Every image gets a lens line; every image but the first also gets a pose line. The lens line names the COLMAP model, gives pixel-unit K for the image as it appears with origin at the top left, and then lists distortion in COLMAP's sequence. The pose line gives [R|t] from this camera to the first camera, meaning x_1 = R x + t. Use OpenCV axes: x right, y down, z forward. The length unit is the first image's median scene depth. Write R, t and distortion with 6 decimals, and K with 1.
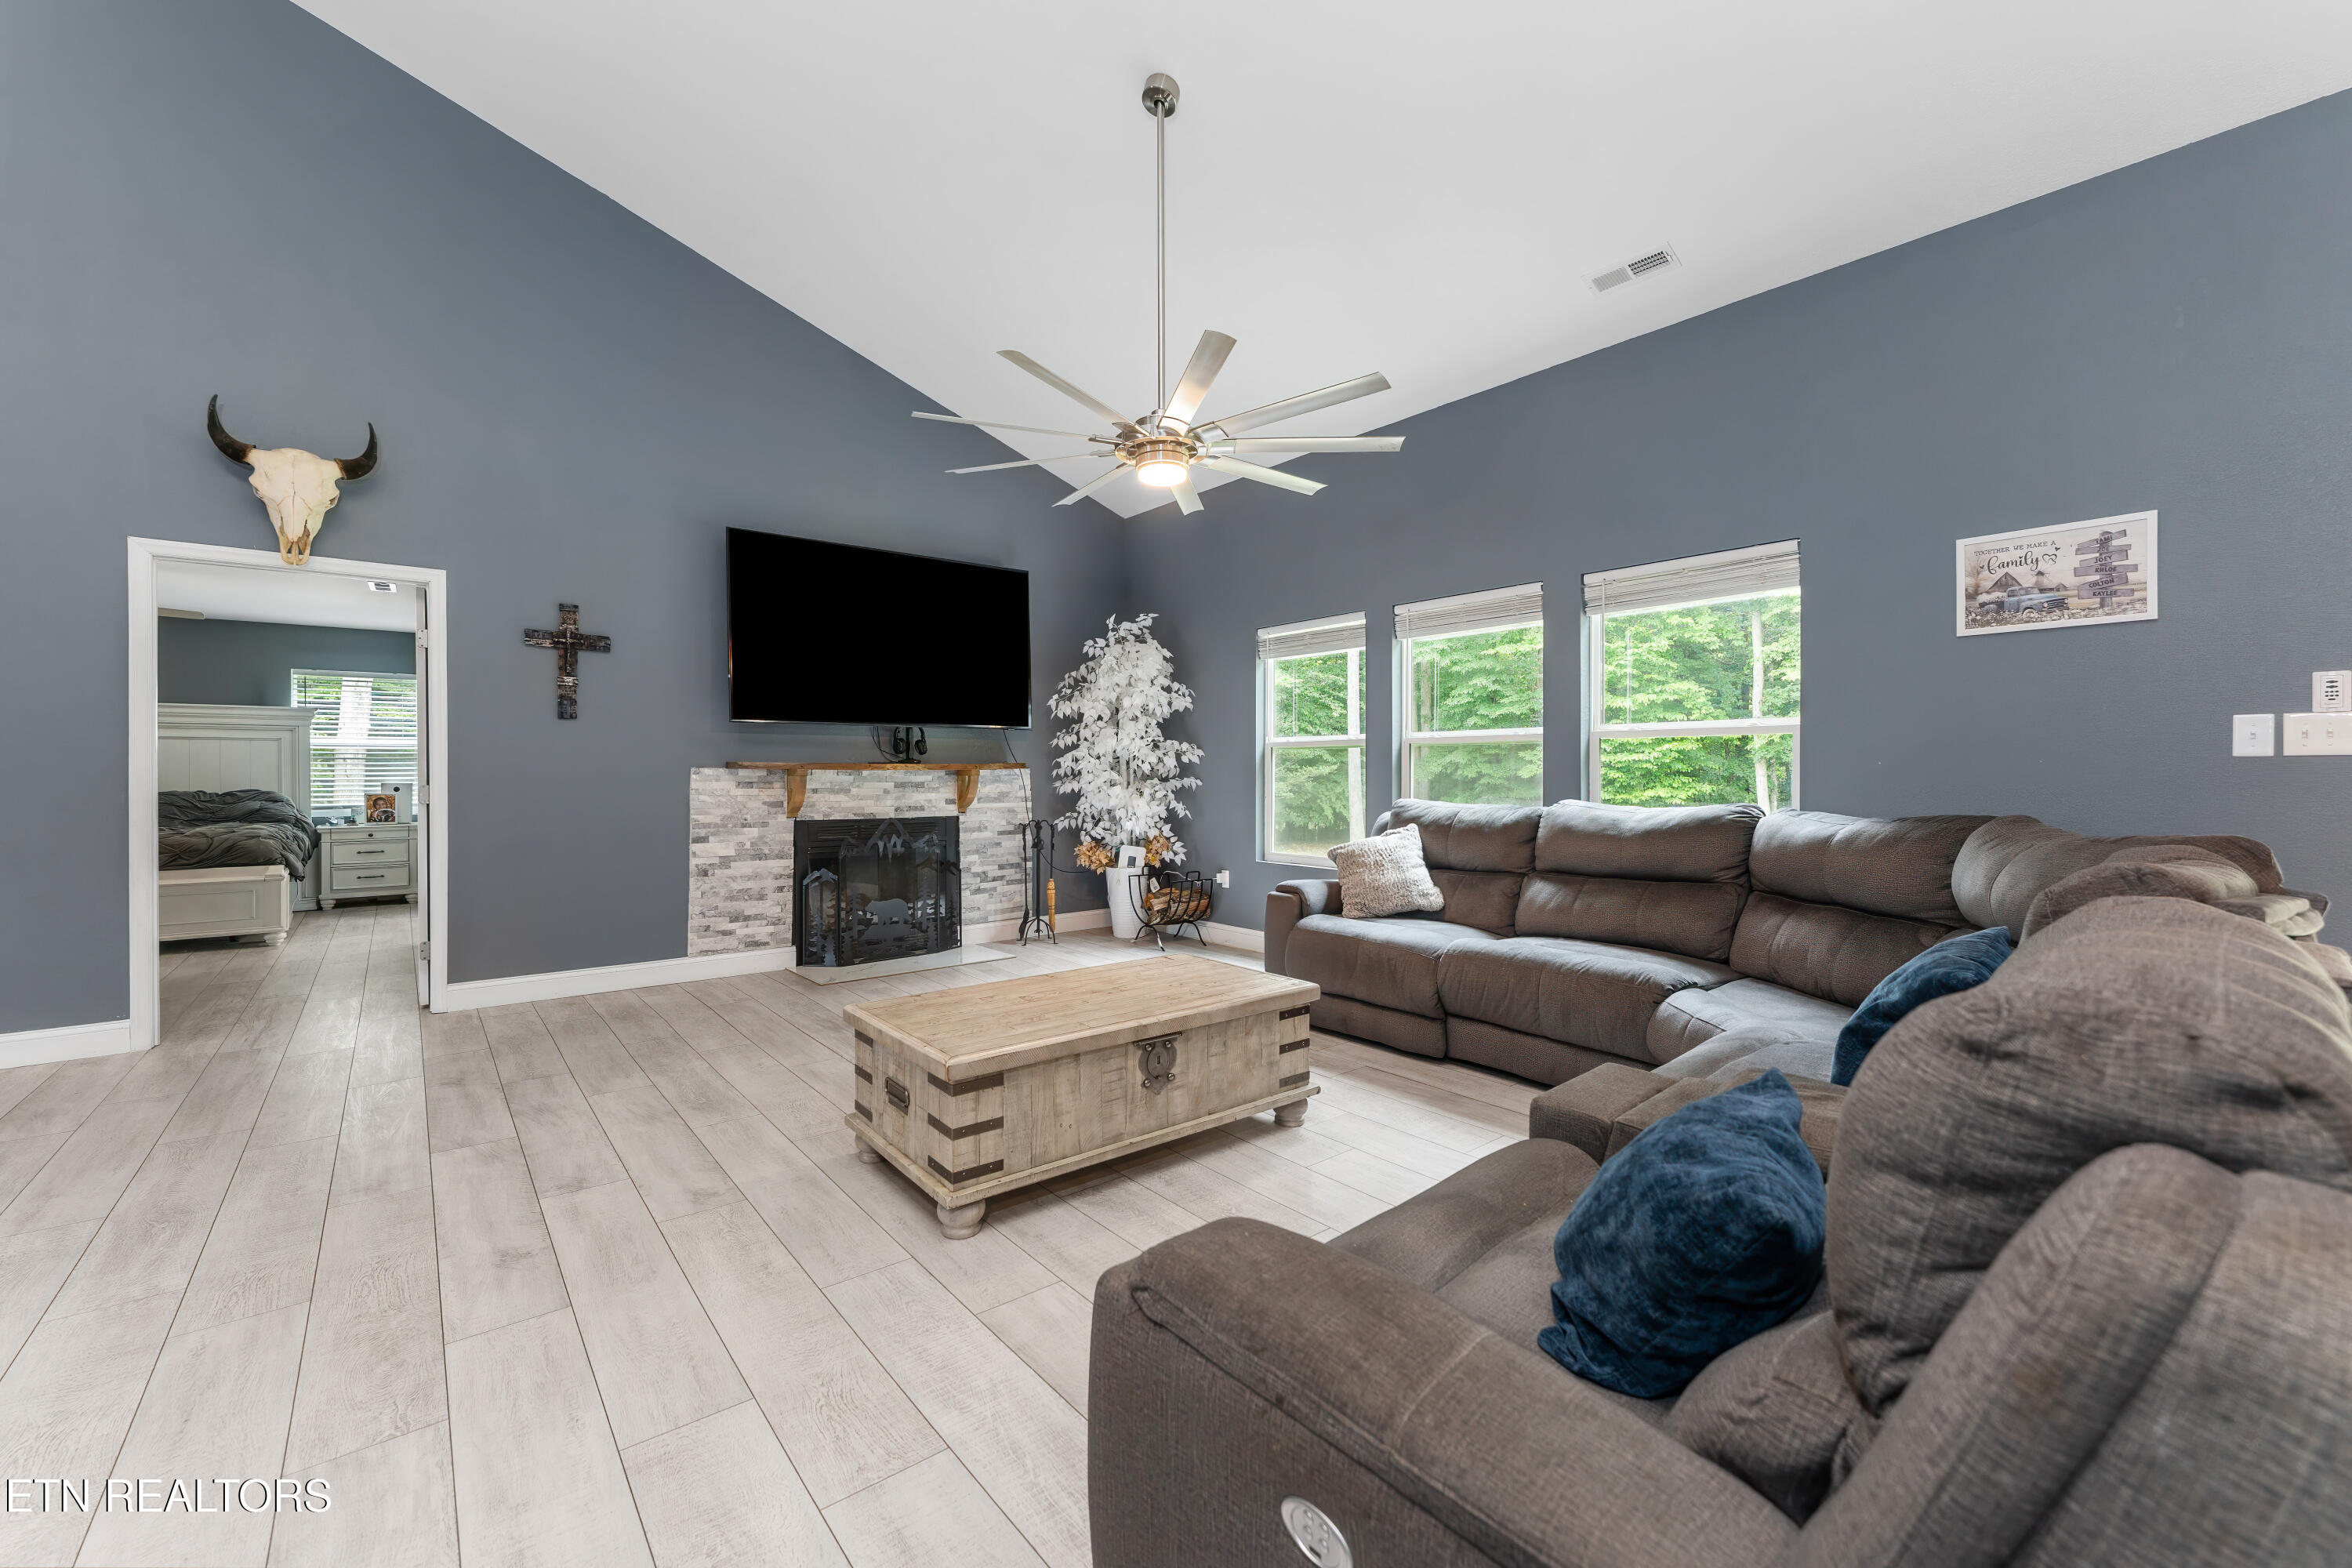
lens RADIAL K [[948.6, 0, 1173.3], [0, 948.6, 775.3], [0, 0, 1]] dist [-0.001057, -0.000087]
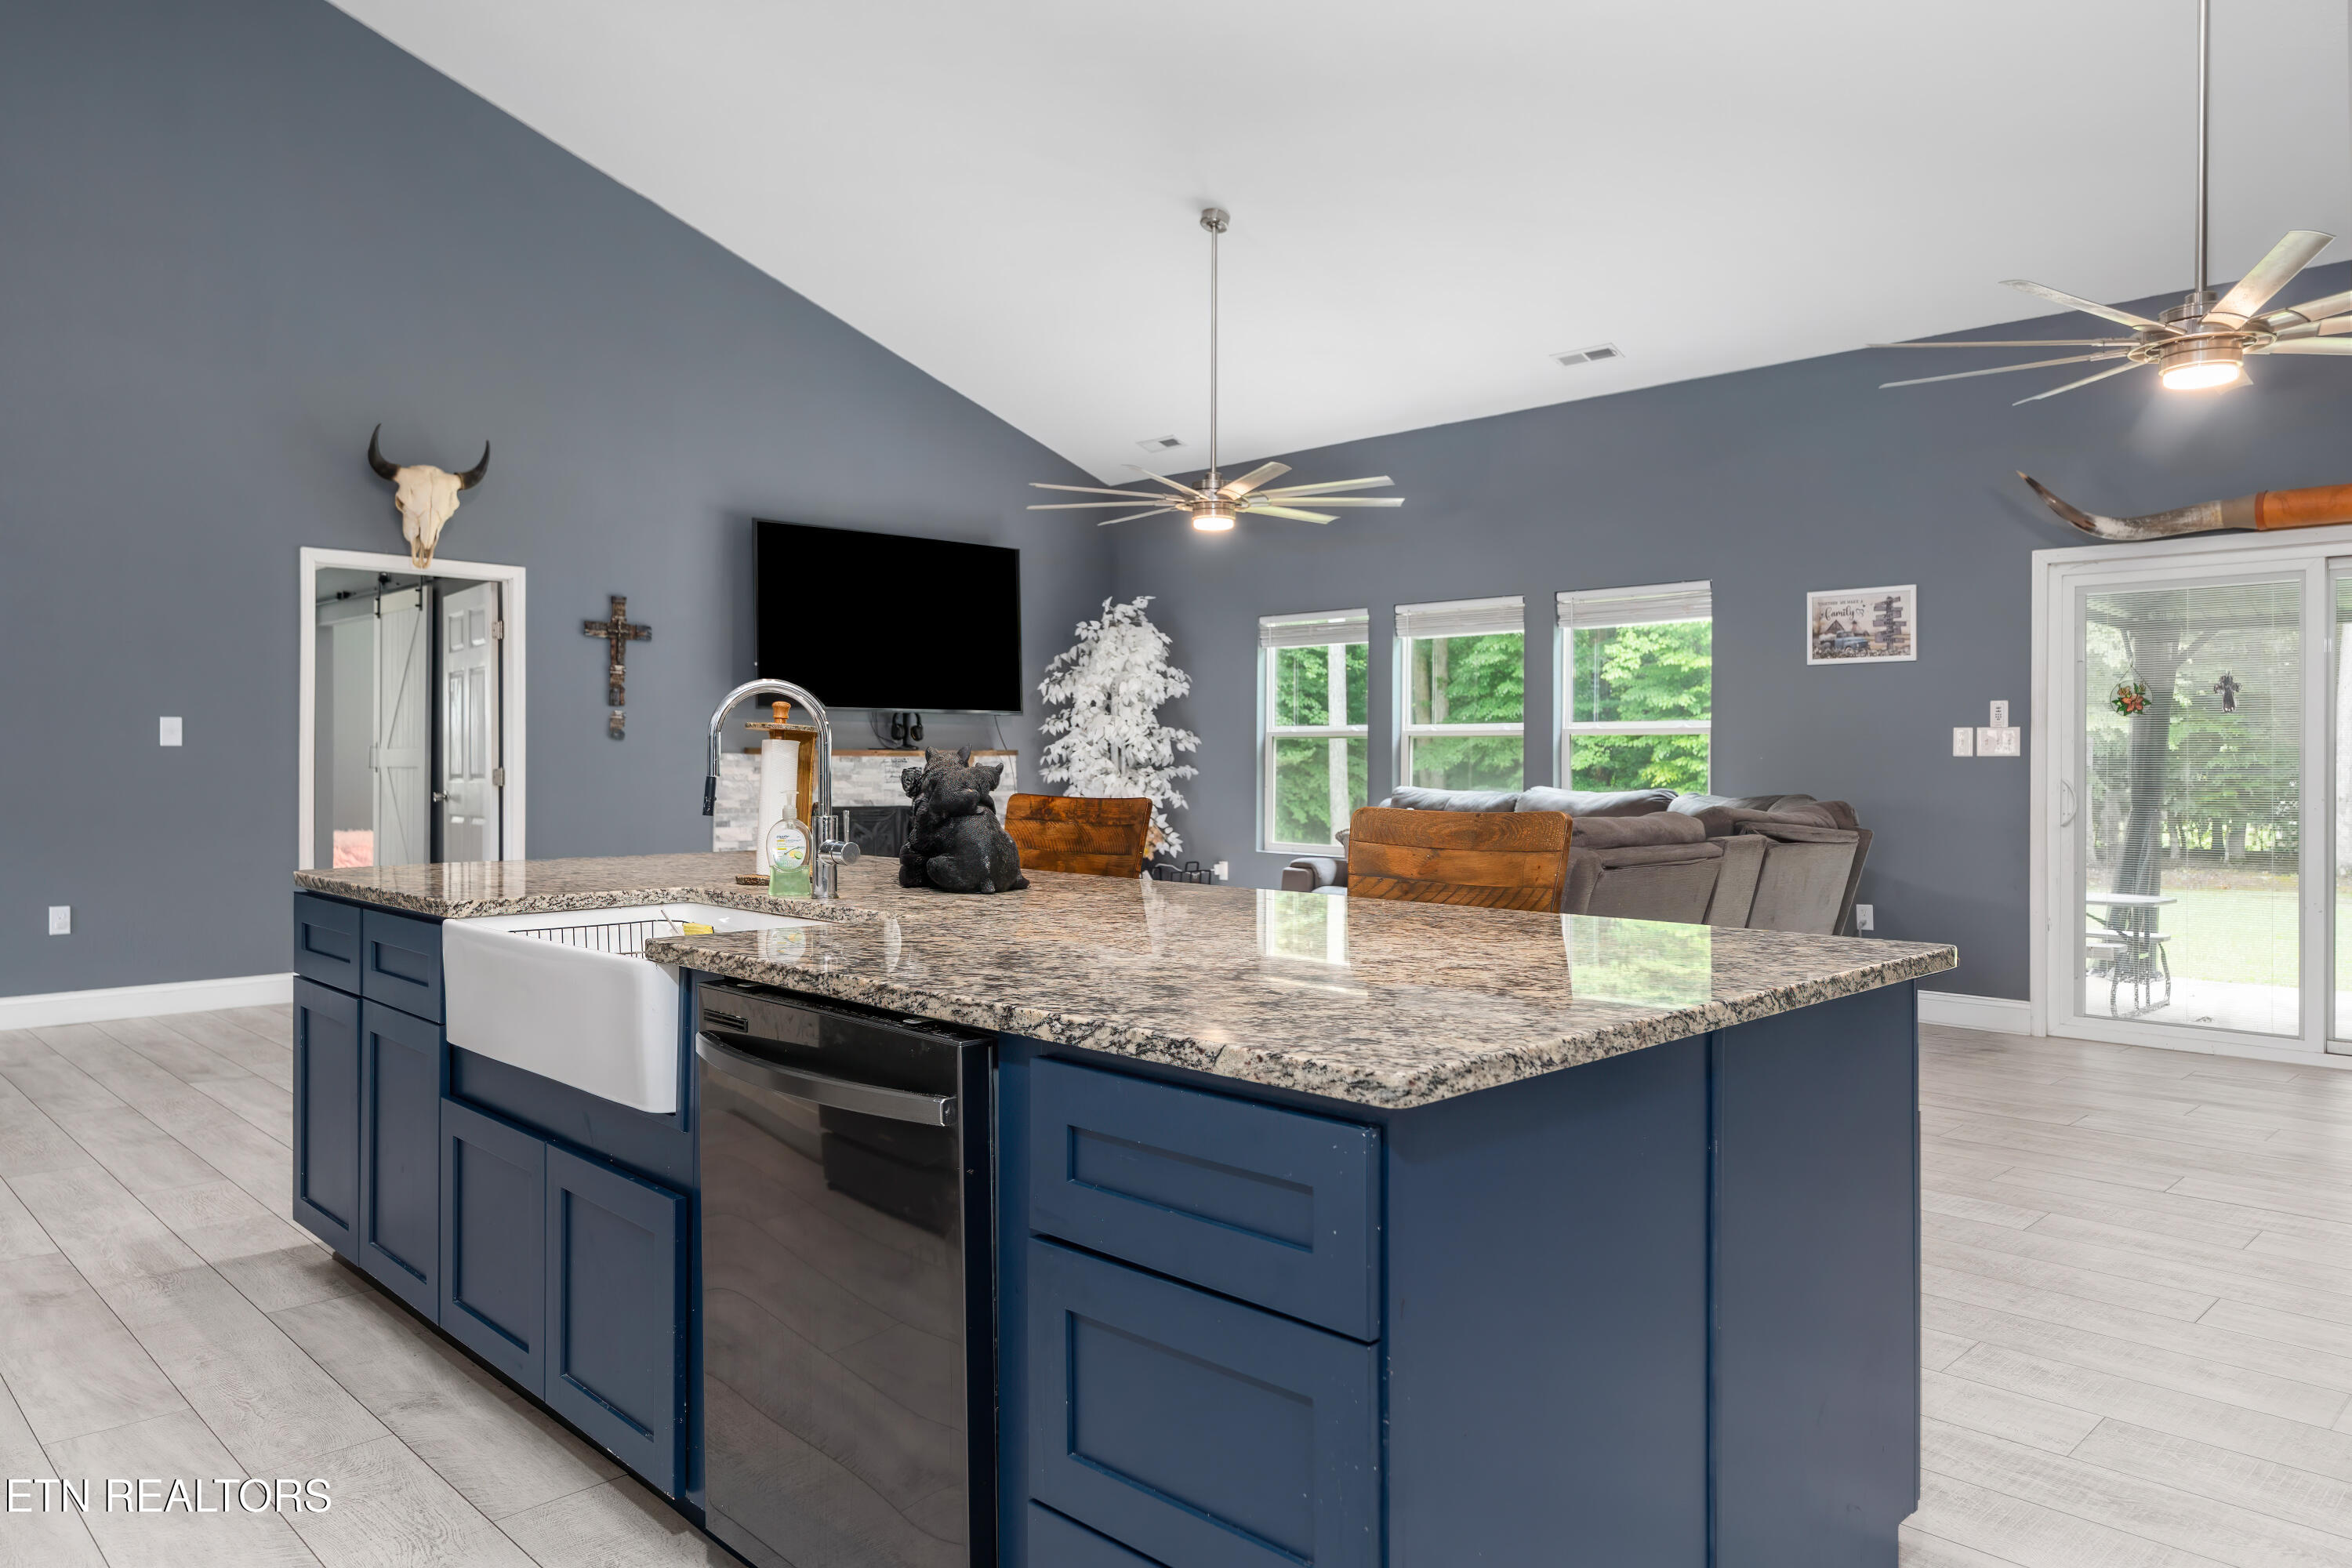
lens RADIAL K [[1589.4, 0, 1173.4], [0, 1589.4, 784.0], [0, 0, 1]] dist [0.023901, -0.004028]
pose [[0.995909, 0.005496, 0.090190, -0.162753], [-0.006666, 0.999897, 0.012679, 0.000125], [-0.090111, -0.013228, 0.995844, -0.703827]]
